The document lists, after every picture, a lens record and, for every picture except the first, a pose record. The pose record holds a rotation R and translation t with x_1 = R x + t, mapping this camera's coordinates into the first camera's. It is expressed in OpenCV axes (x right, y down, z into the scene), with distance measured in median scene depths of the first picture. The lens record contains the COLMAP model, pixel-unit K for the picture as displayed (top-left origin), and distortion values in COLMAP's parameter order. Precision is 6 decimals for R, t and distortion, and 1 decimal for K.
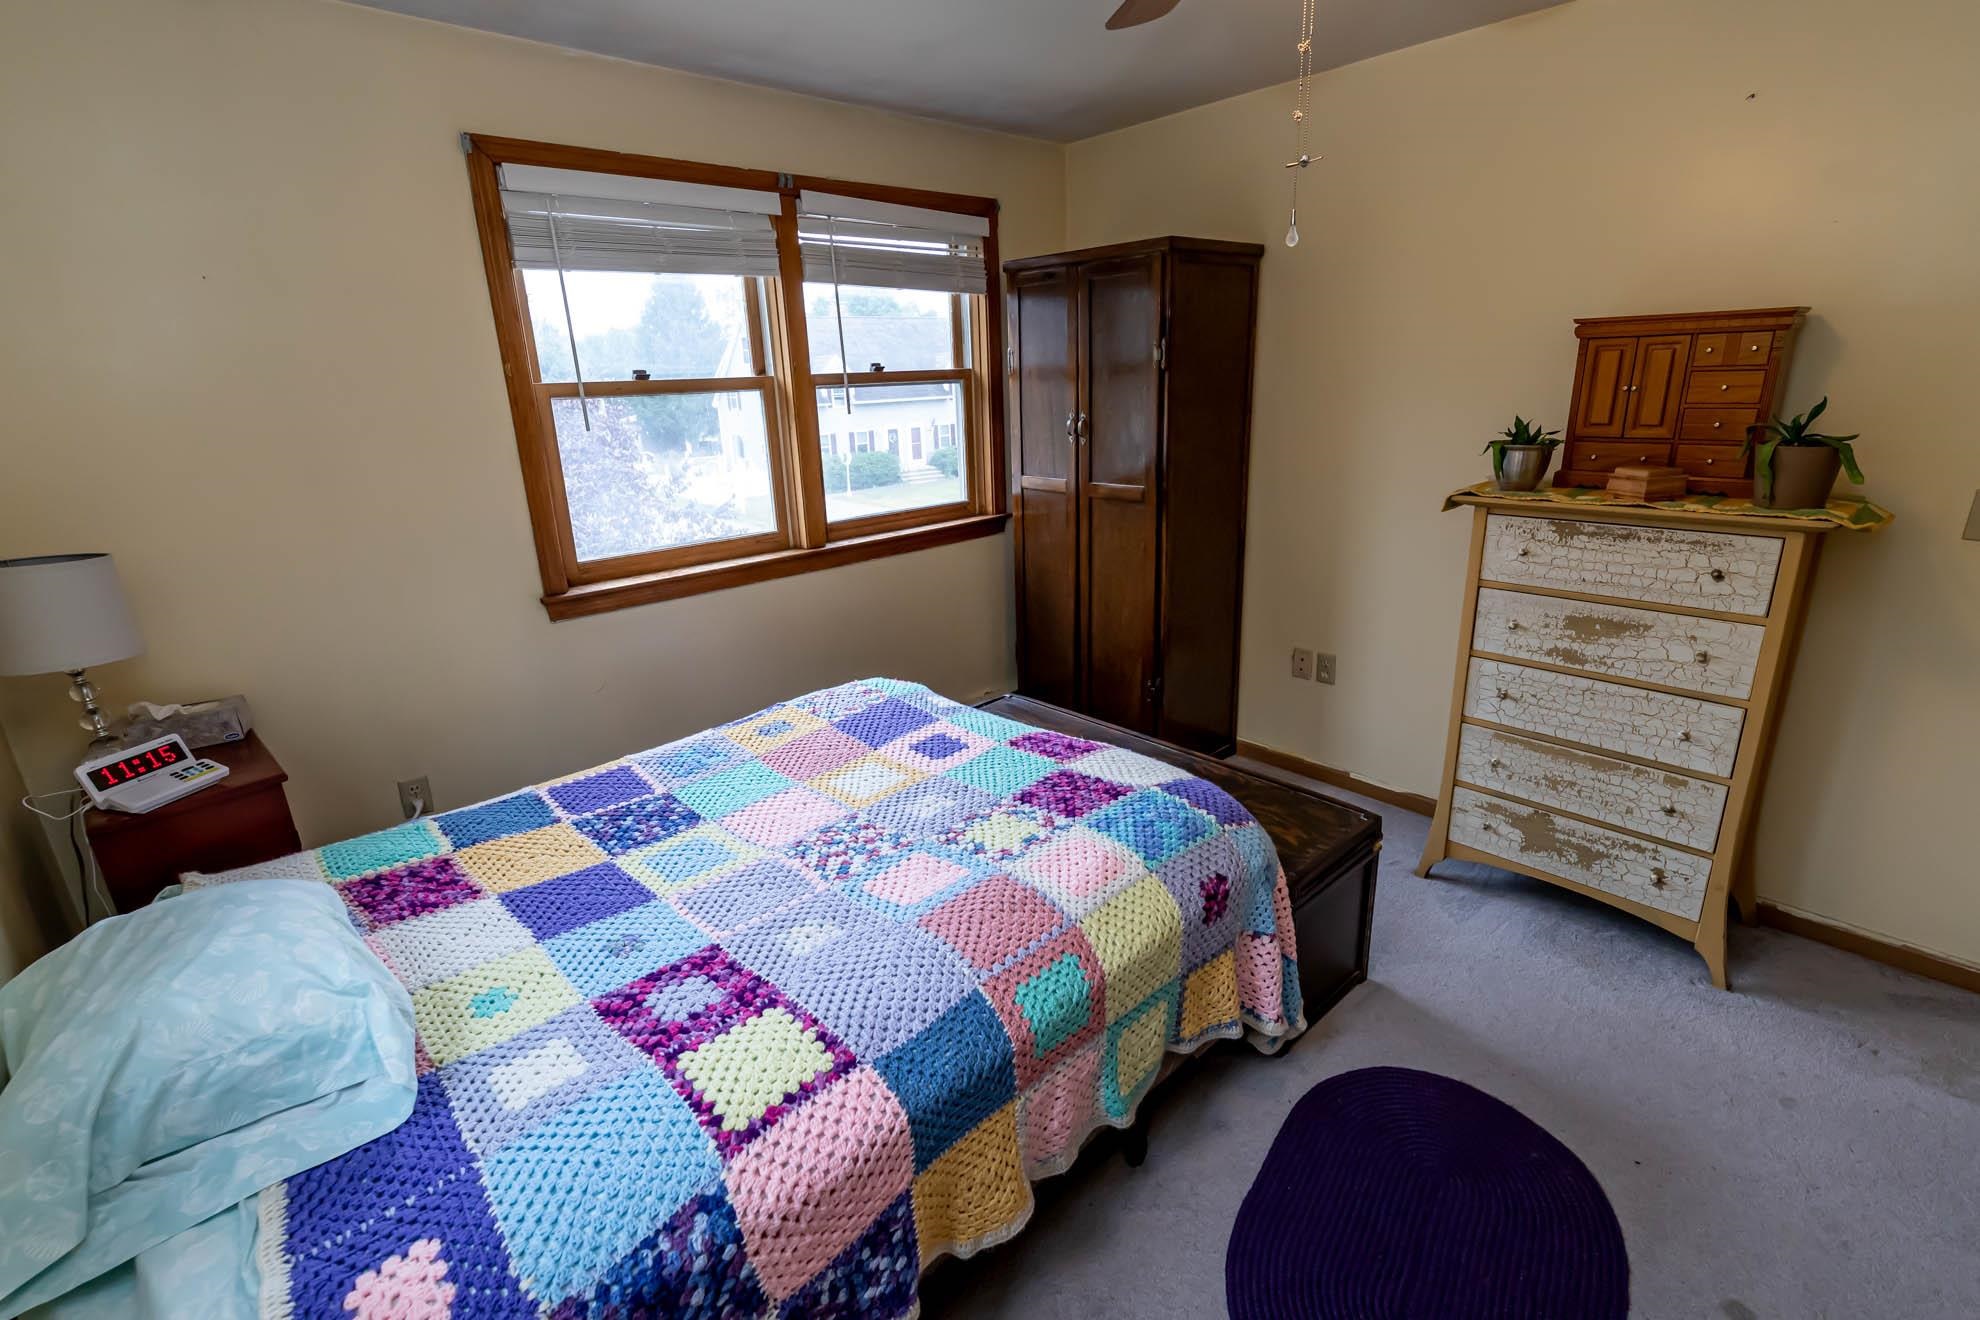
lens RADIAL K [[908.1, 0, 997.0], [0, 908.1, 647.5], [0, 0, 1]] dist [-0.001355, 0.000241]
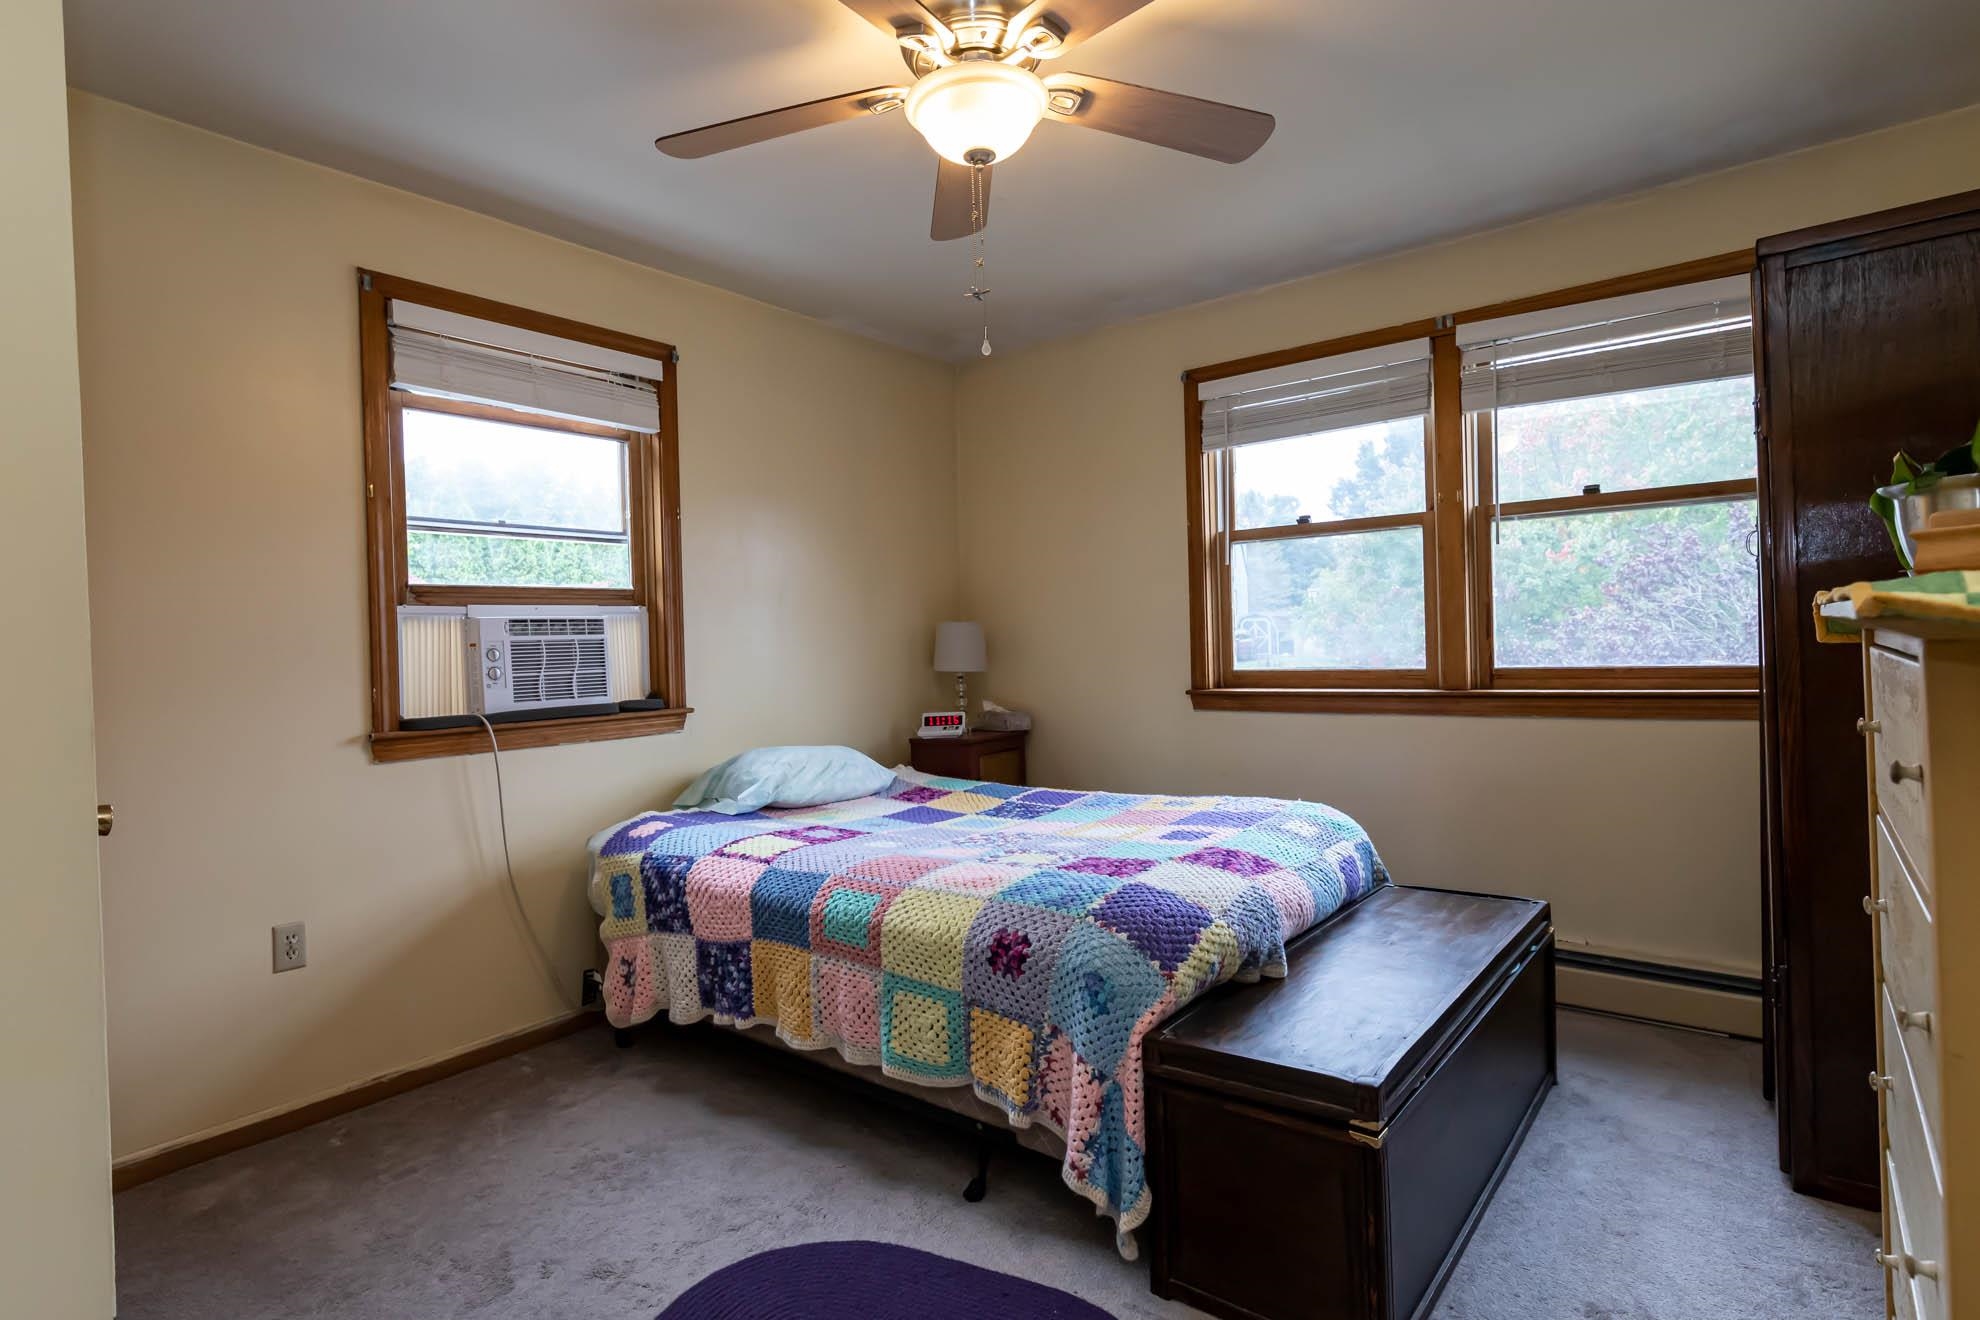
lens RADIAL K [[992.9, 0, 977.2], [0, 992.9, 648.2], [0, 0, 1]] dist [0.003430, 0.000147]
pose [[0.150621, 0.036808, -0.987906, 0.804248], [-0.260961, 0.965342, -0.003821, -0.023201], [0.953526, 0.258380, 0.155007, 0.429812]]
